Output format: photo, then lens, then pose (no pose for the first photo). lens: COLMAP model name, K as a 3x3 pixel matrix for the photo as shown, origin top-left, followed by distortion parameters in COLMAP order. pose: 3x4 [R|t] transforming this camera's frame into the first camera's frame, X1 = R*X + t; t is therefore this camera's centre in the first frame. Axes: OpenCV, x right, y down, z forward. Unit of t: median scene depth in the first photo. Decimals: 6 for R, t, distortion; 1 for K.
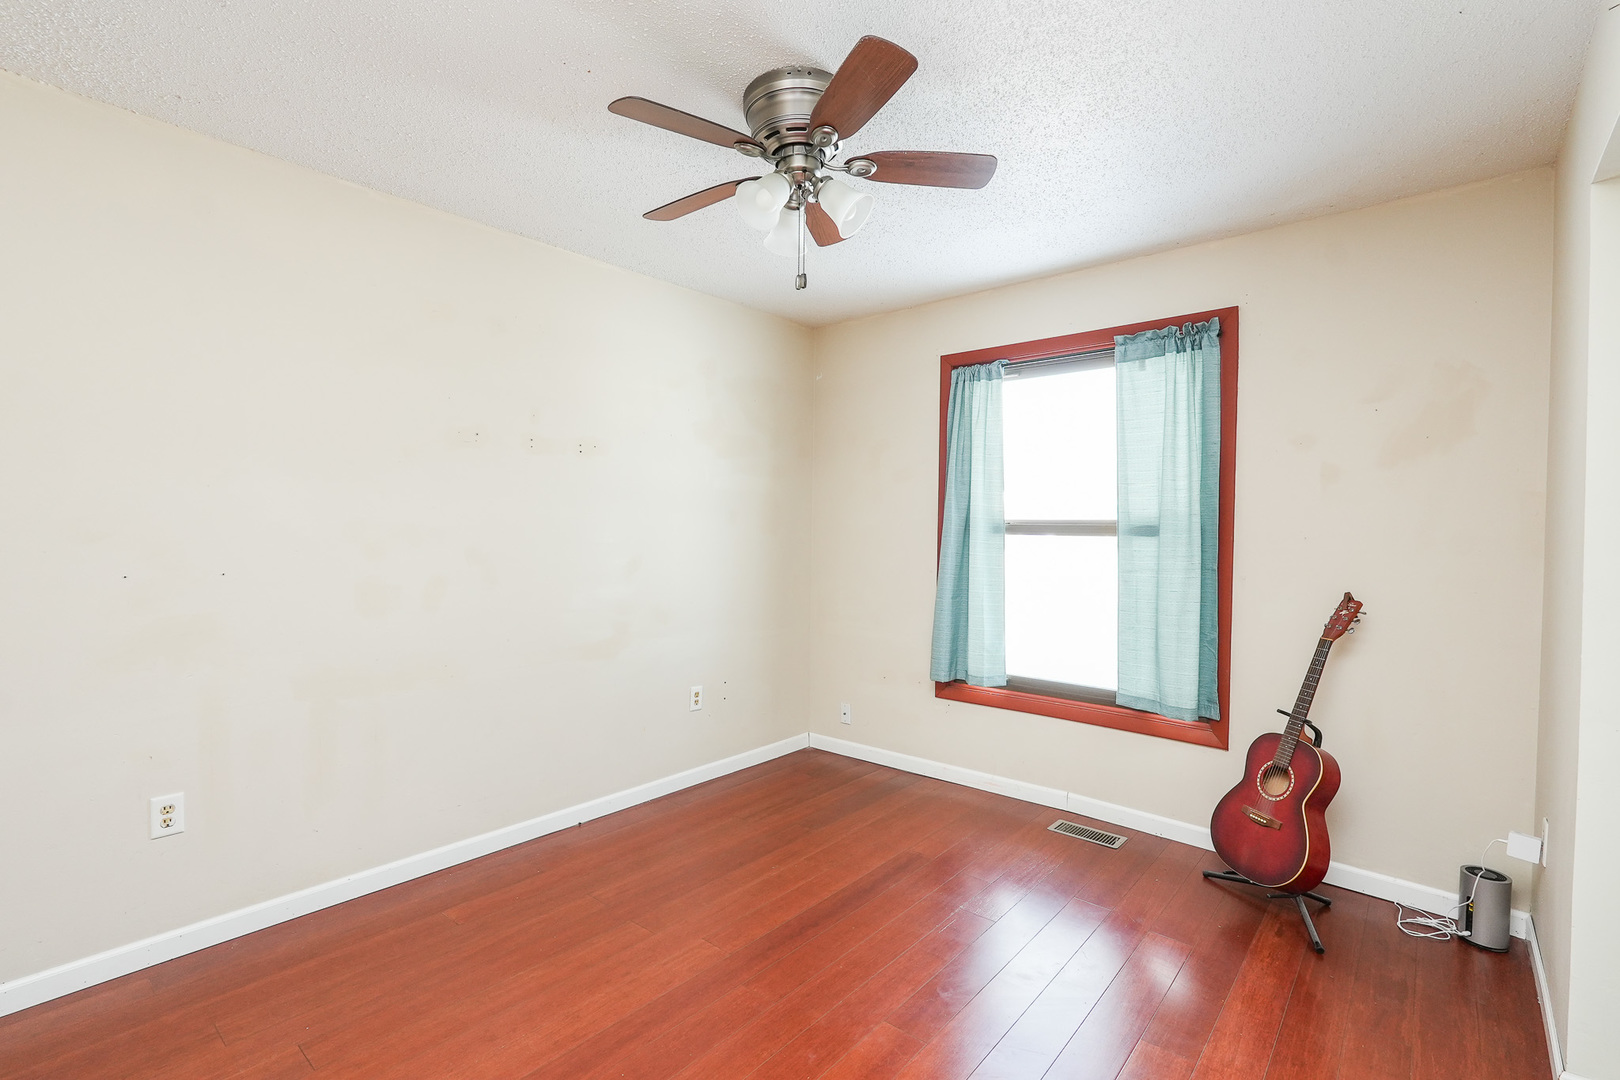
lens RADIAL K [[742.4, 0, 815.7], [0, 742.4, 540.8], [0, 0, 1]] dist [-0.018044, 0.009562]
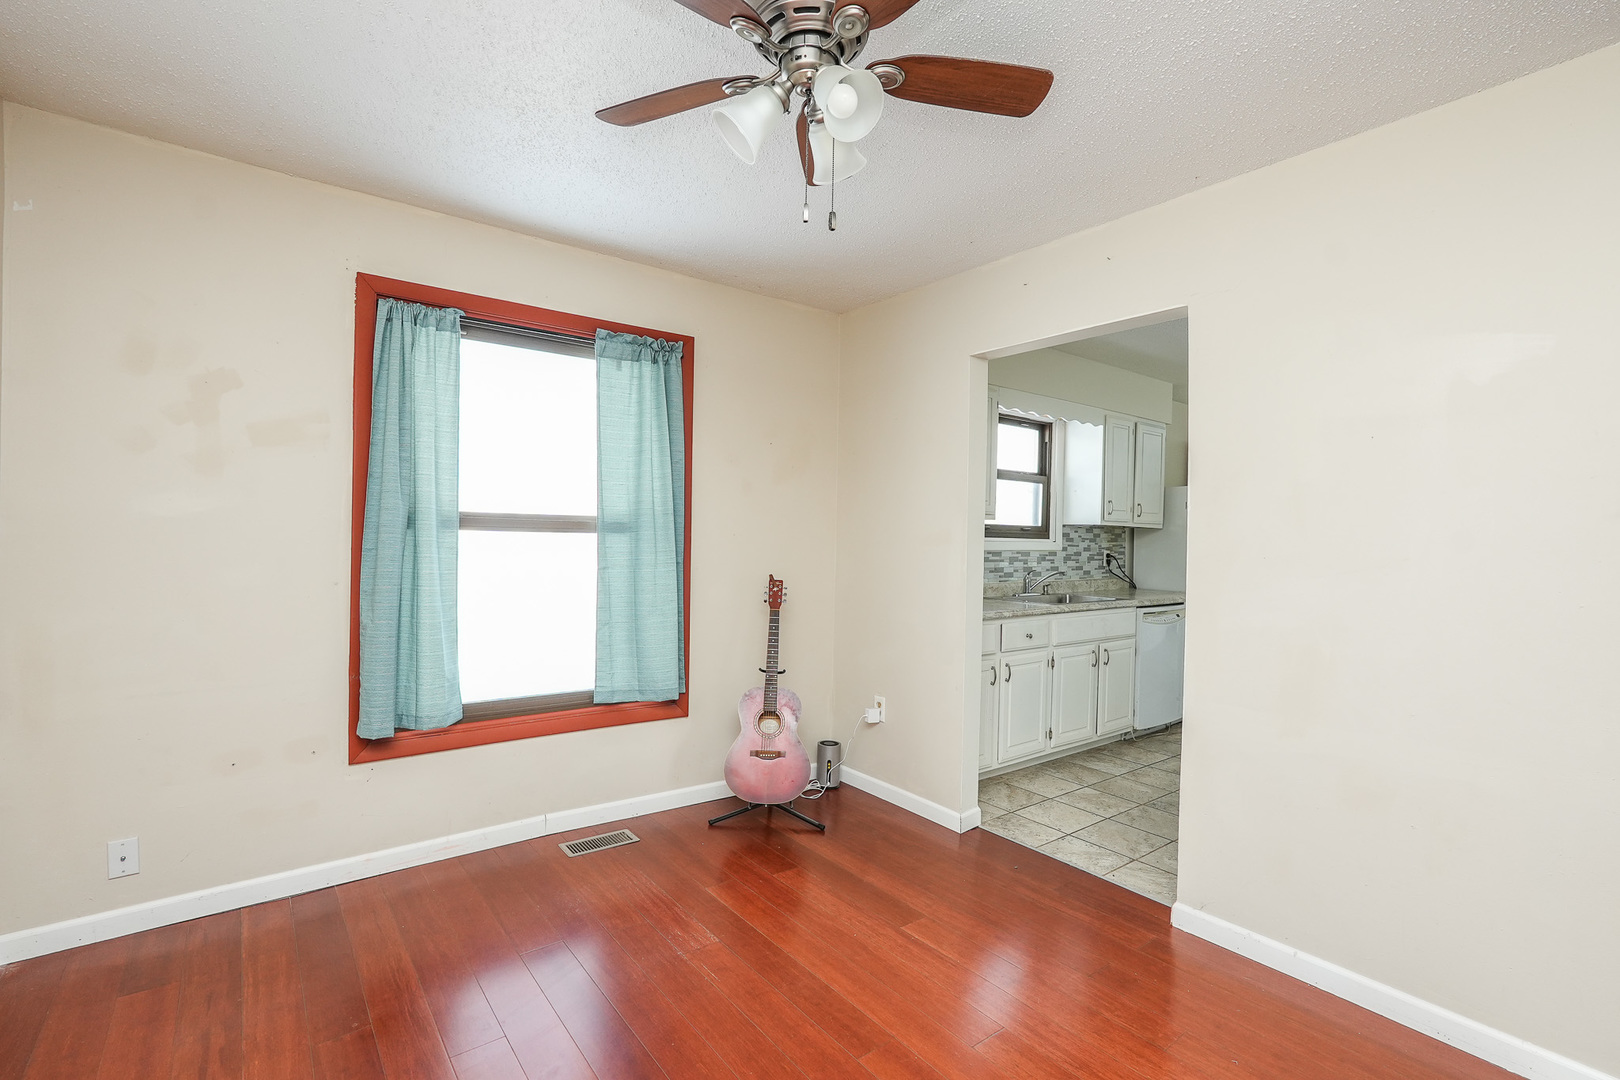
lens RADIAL K [[742.4, 0, 802.9], [0, 742.4, 541.7], [0, 0, 1]] dist [-0.018044, 0.009562]
pose [[0.212384, -0.014010, 0.977086, -0.501580], [-0.002434, 0.999887, 0.014866, -0.010058], [-0.977183, -0.005535, 0.212326, 0.527884]]
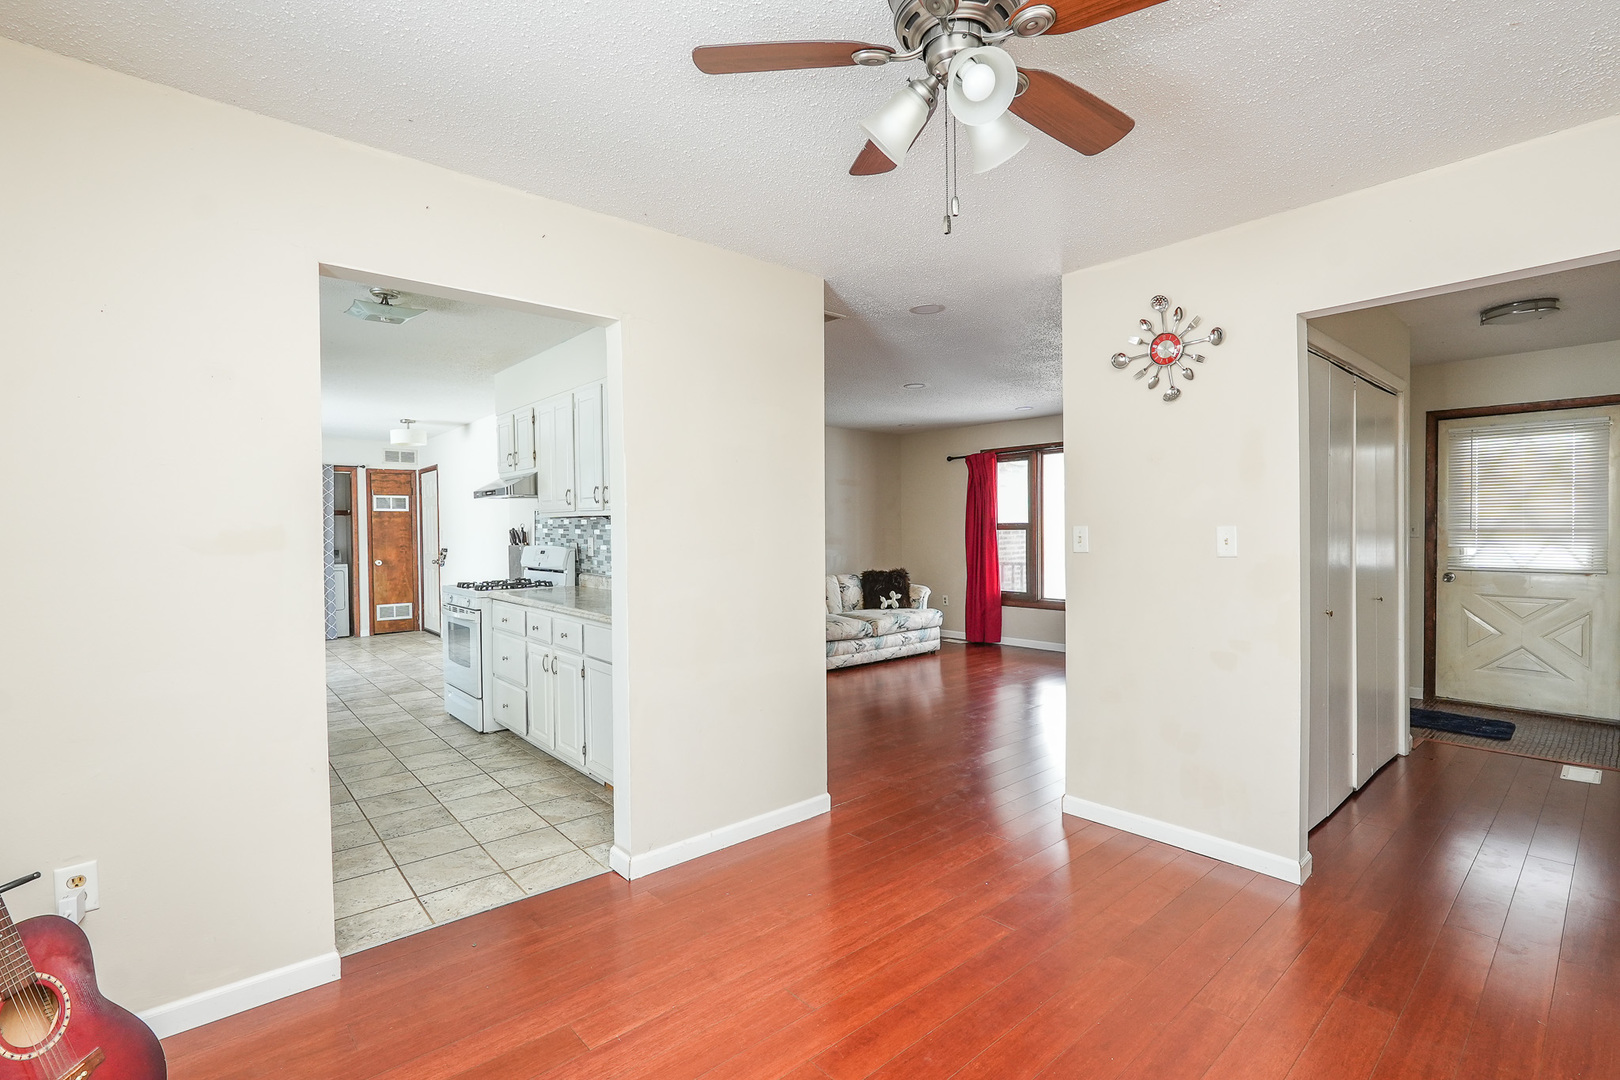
lens RADIAL K [[742.4, 0, 812.8], [0, 742.4, 544.0], [0, 0, 1]] dist [-0.018044, 0.009562]
pose [[-0.989160, -0.004908, 0.146762, -0.002839], [0.000575, 0.999304, 0.037294, -0.020959], [-0.146842, 0.036974, -0.988469, 1.118511]]
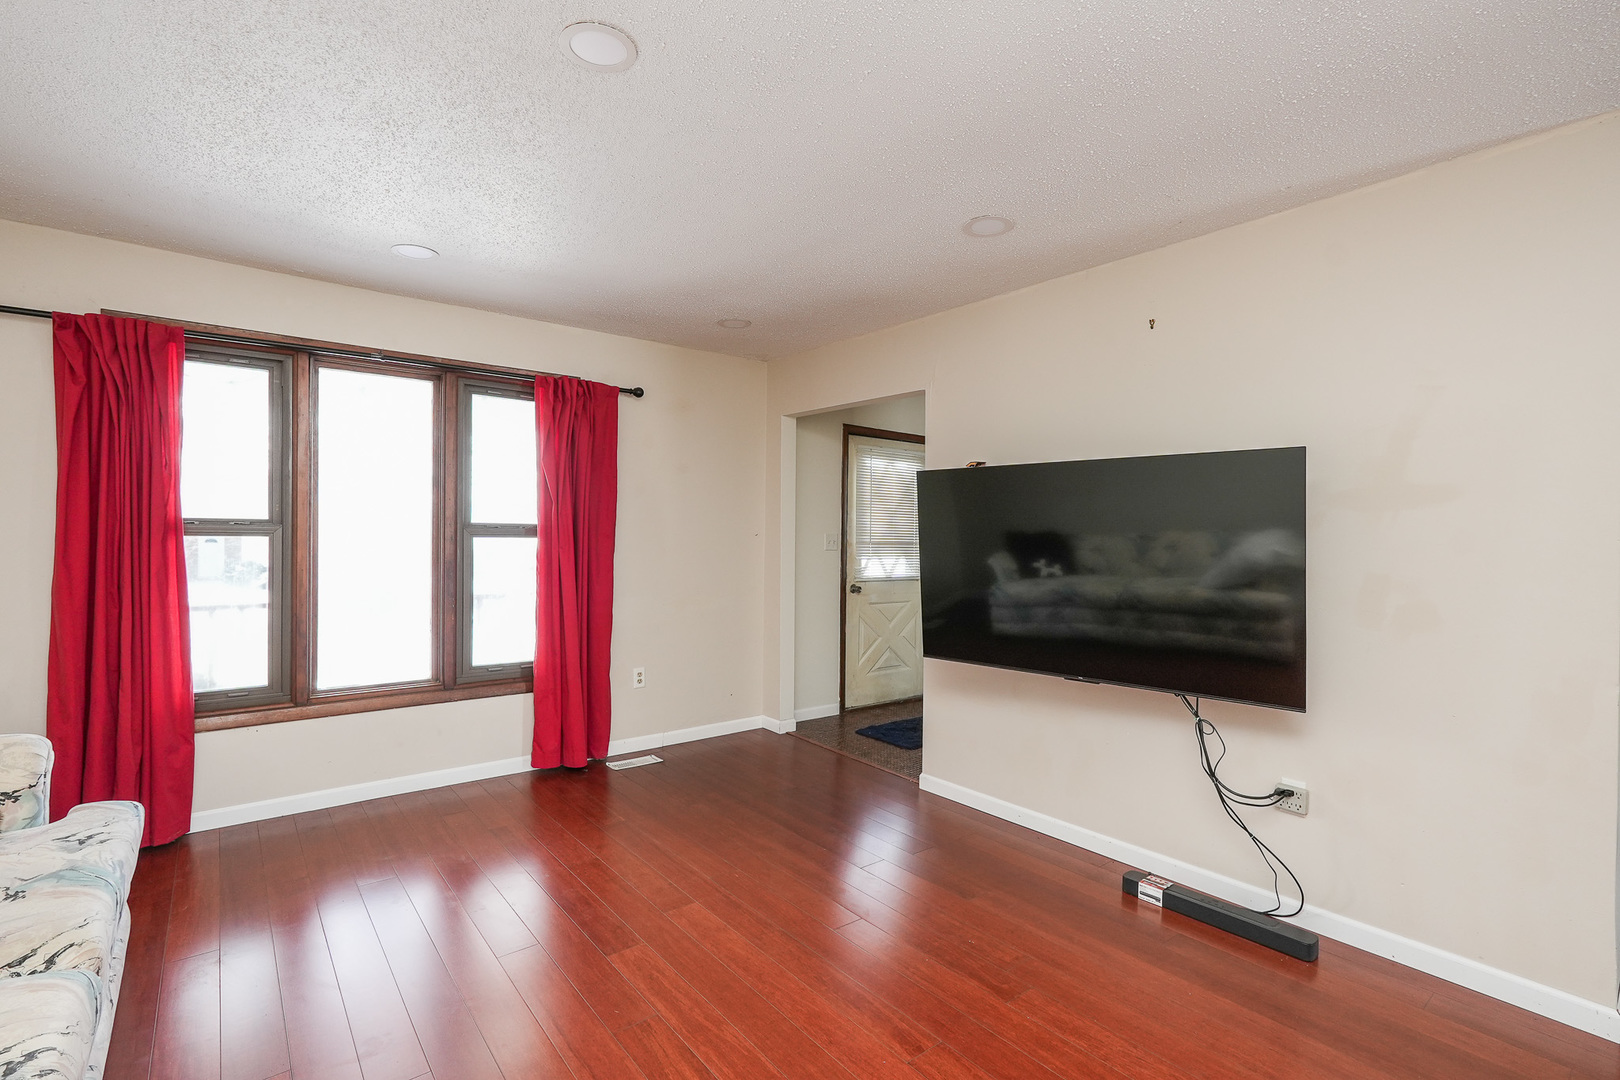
lens RADIAL K [[742.4, 0, 803.6], [0, 742.4, 534.8], [0, 0, 1]] dist [-0.018044, 0.009562]
pose [[-0.194451, -0.014921, -0.980799, 0.534885], [-0.028222, 0.999555, -0.009611, 0.012034], [0.980506, 0.025811, -0.194786, -0.526558]]
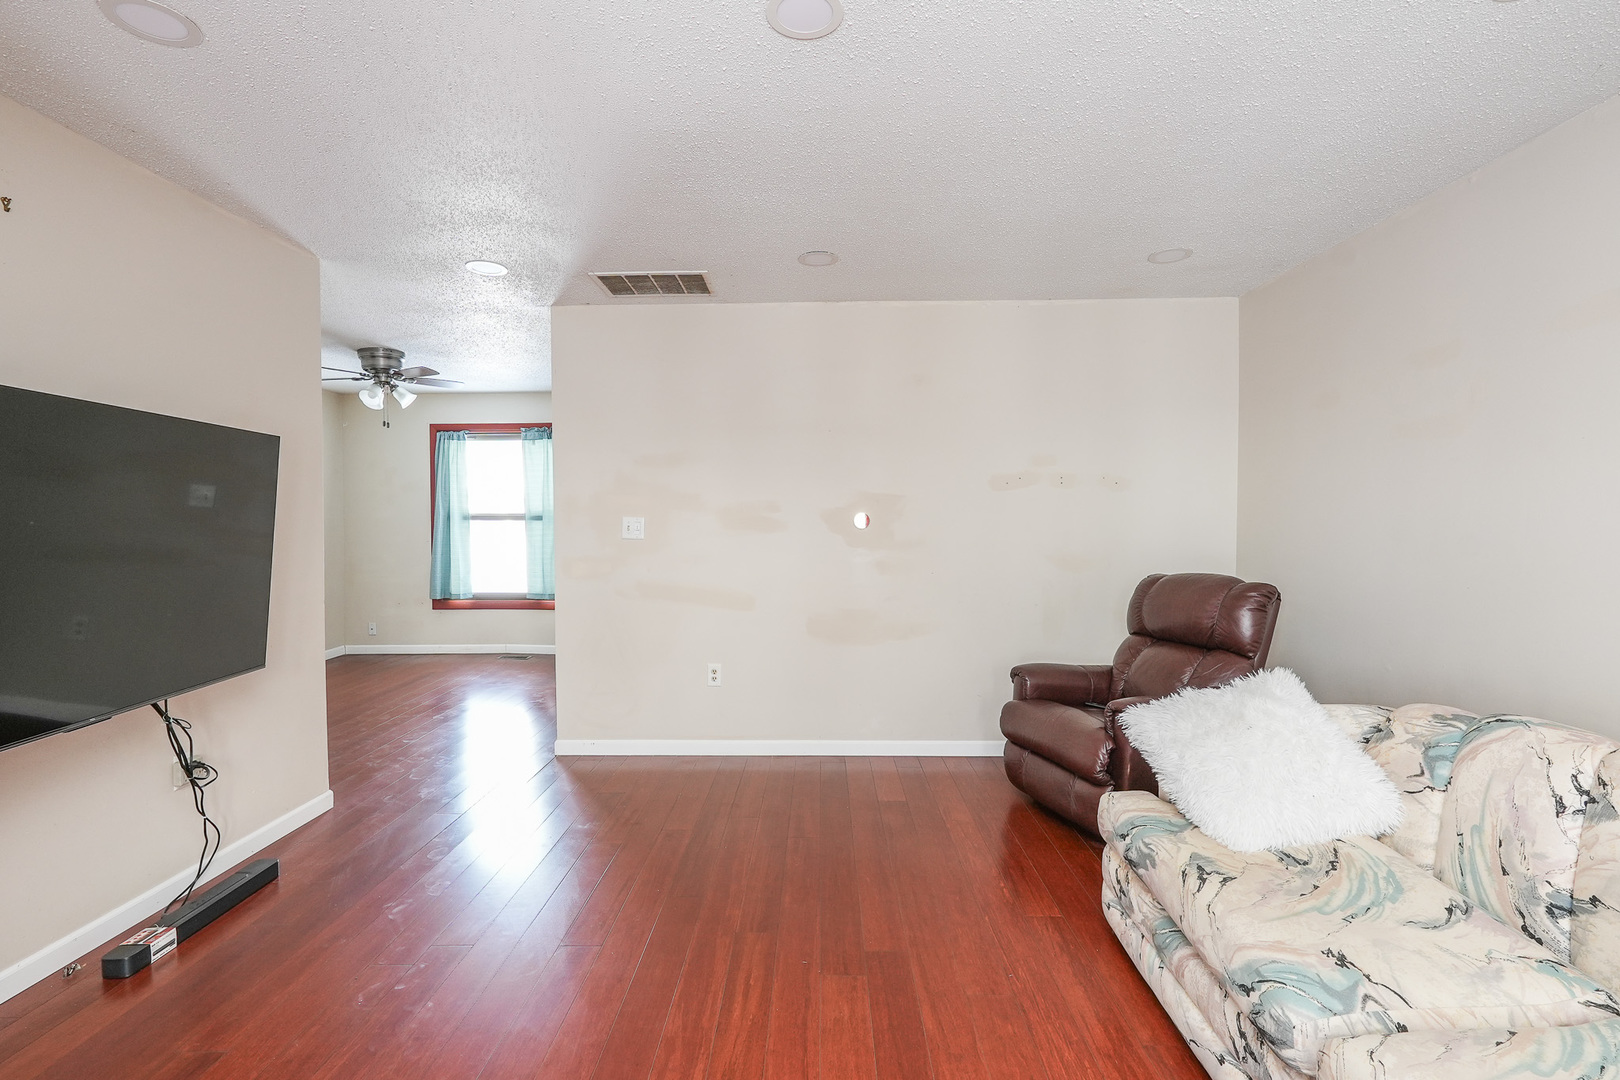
lens RADIAL K [[742.4, 0, 807.6], [0, 742.4, 545.1], [0, 0, 1]] dist [-0.018044, 0.009562]
pose [[0.774677, -0.035373, 0.631367, -0.325316], [0.019827, 0.999302, 0.031660, 0.013464], [-0.632046, -0.012008, 0.774838, -1.212434]]
